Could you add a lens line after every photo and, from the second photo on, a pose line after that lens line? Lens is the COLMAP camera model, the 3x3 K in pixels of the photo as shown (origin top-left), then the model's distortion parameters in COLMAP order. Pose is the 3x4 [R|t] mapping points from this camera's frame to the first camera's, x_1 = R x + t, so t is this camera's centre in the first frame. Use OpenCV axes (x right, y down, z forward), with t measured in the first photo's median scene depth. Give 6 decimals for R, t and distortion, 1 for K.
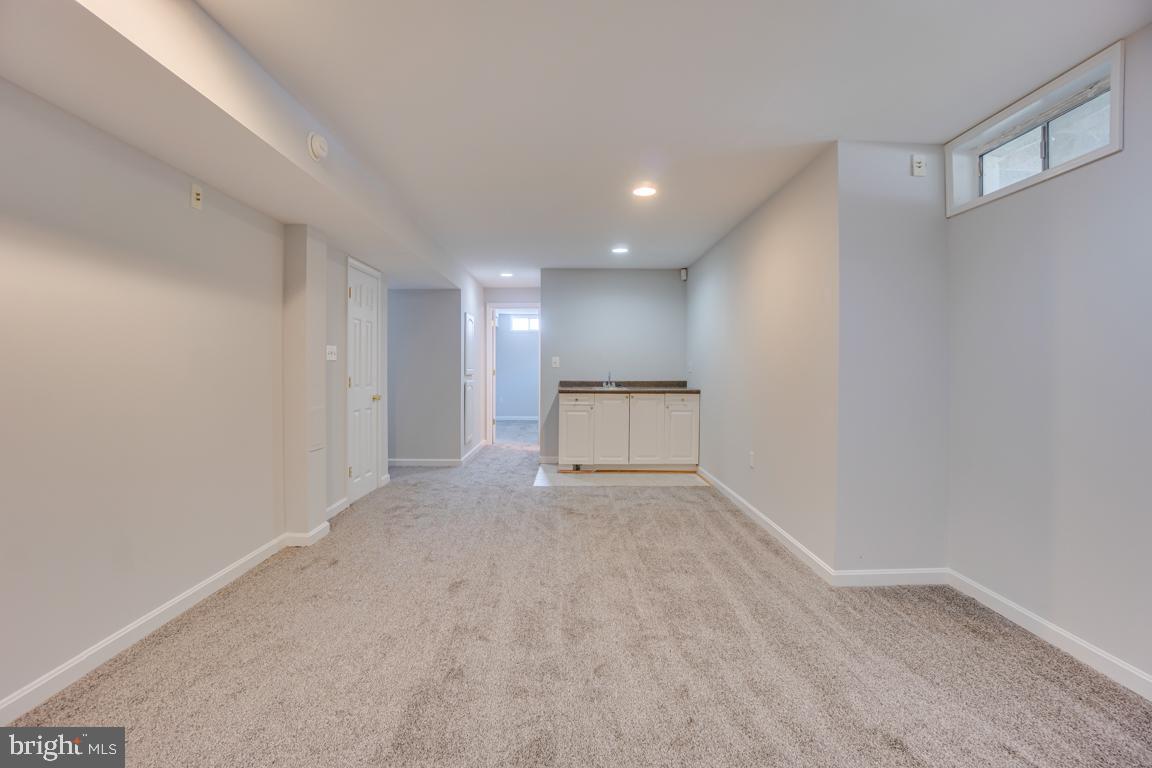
lens RADIAL K [[508.9, 0, 571.9], [0, 508.9, 372.1], [0, 0, 1]] dist [-0.058367, 0.021600]
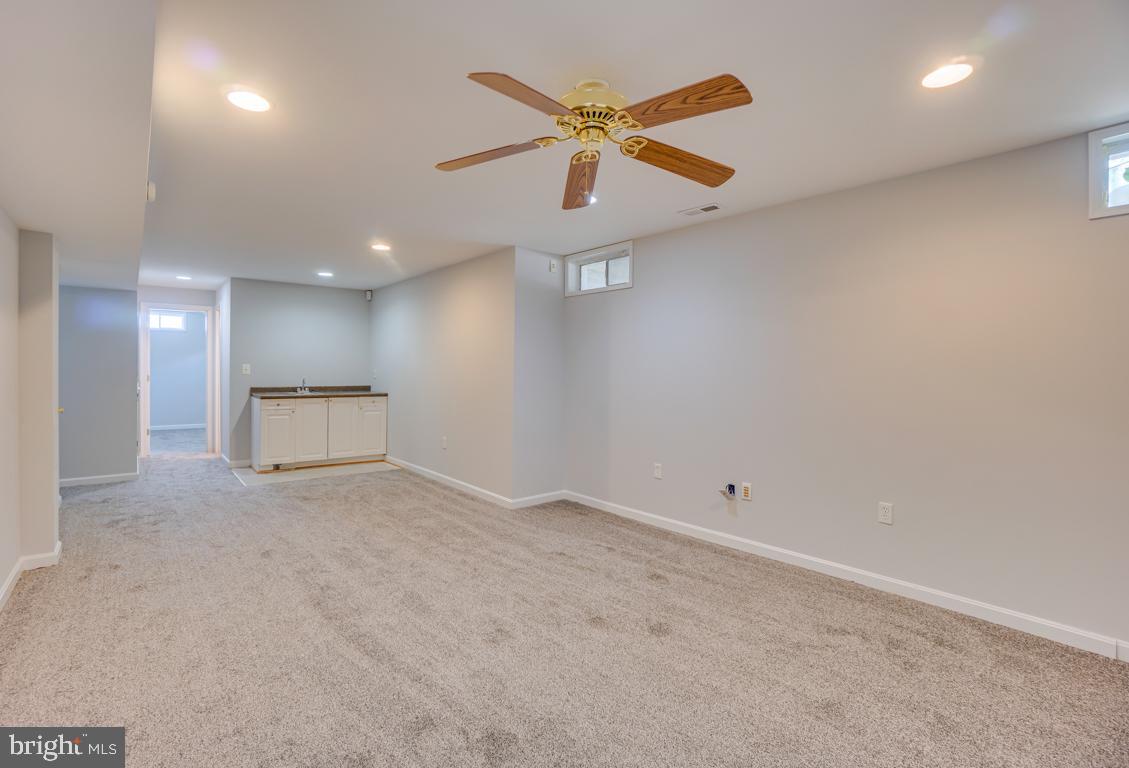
lens RADIAL K [[518.1, 0, 519.1], [0, 518.1, 382.1], [0, 0, 1]] dist [0.000001, 0.000123]
pose [[0.808529, -0.010242, 0.588368, -0.290731], [-0.002244, 0.999788, 0.020488, -0.022975], [-0.588453, -0.017885, 0.808334, -0.258828]]
